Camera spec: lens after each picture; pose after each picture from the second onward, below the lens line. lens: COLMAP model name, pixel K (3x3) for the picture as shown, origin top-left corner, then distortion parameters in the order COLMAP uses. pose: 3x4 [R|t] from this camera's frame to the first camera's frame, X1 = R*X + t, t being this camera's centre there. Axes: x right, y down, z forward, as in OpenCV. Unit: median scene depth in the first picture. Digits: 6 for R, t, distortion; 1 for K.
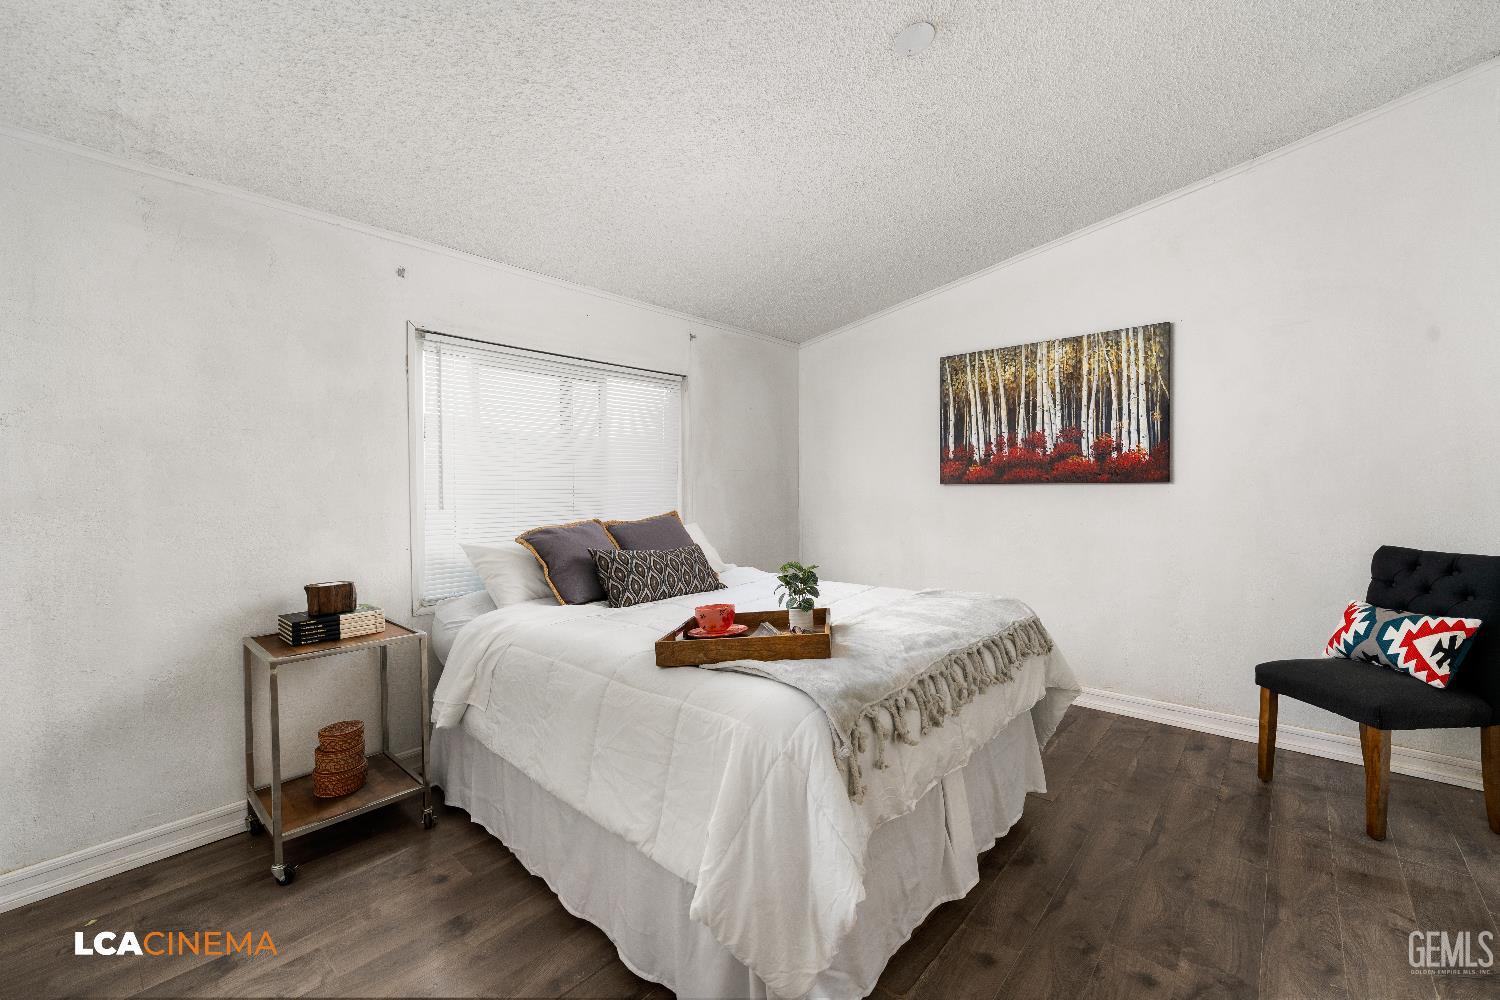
lens RADIAL K [[605.8, 0, 750.5], [0, 605.8, 496.5], [0, 0, 1]] dist [0.001690, -0.000073]
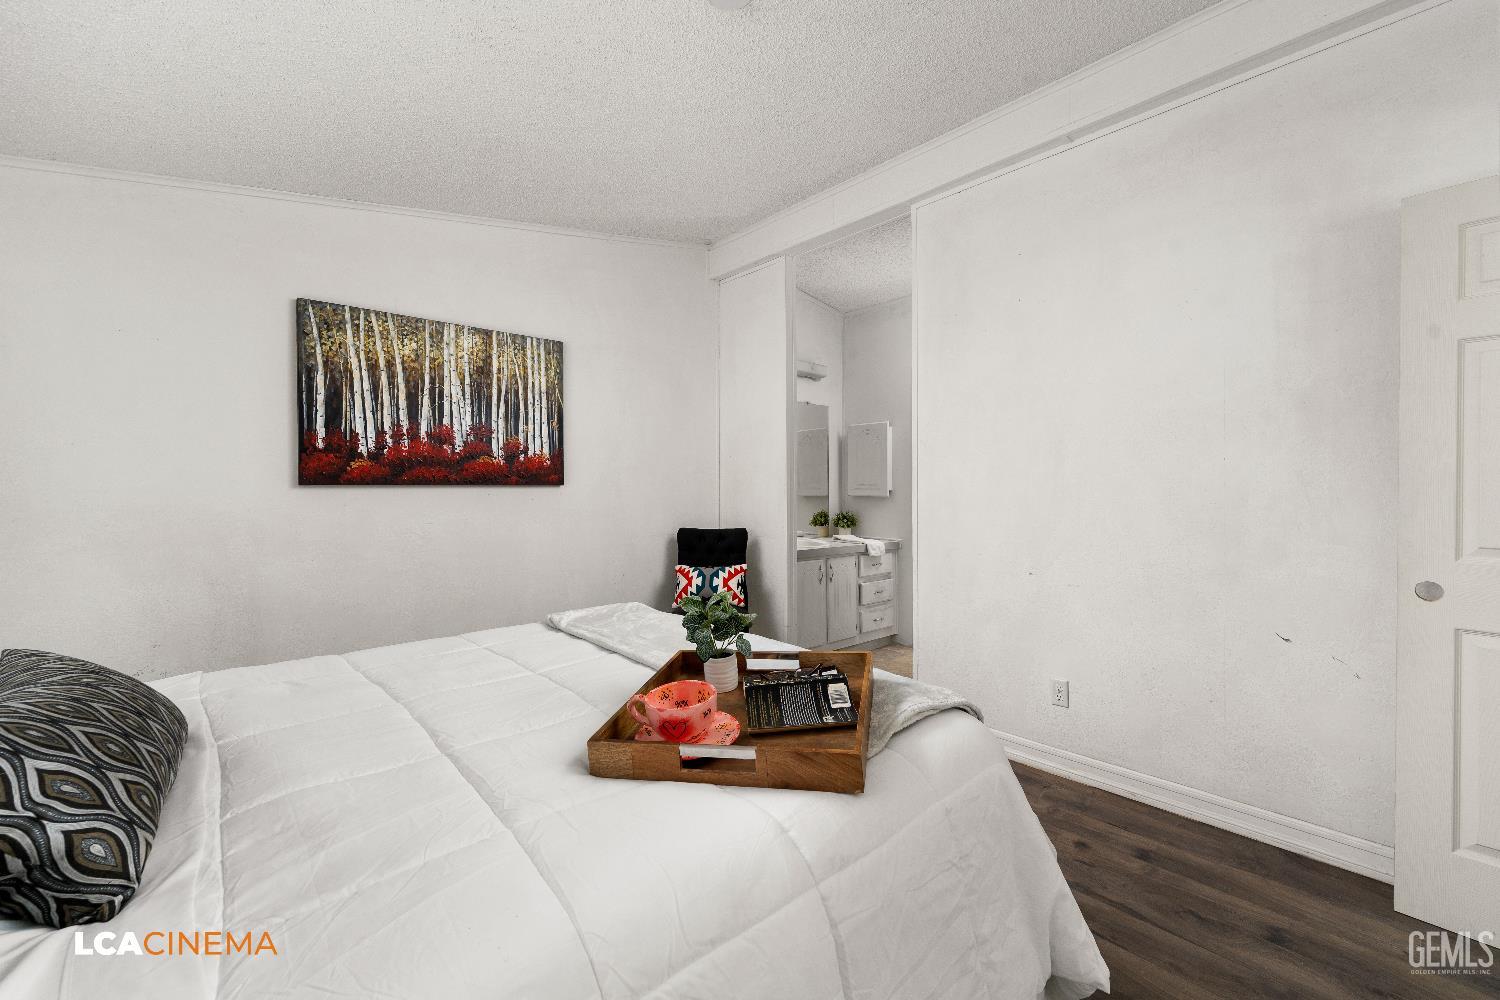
lens RADIAL K [[605.8, 0, 751.0], [0, 605.8, 495.4], [0, 0, 1]] dist [0.001690, -0.000073]
pose [[0.110042, -0.009214, 0.993884, -0.347240], [0.012369, 0.999892, 0.007900, -0.008219], [-0.993850, 0.011424, 0.110144, 0.480651]]
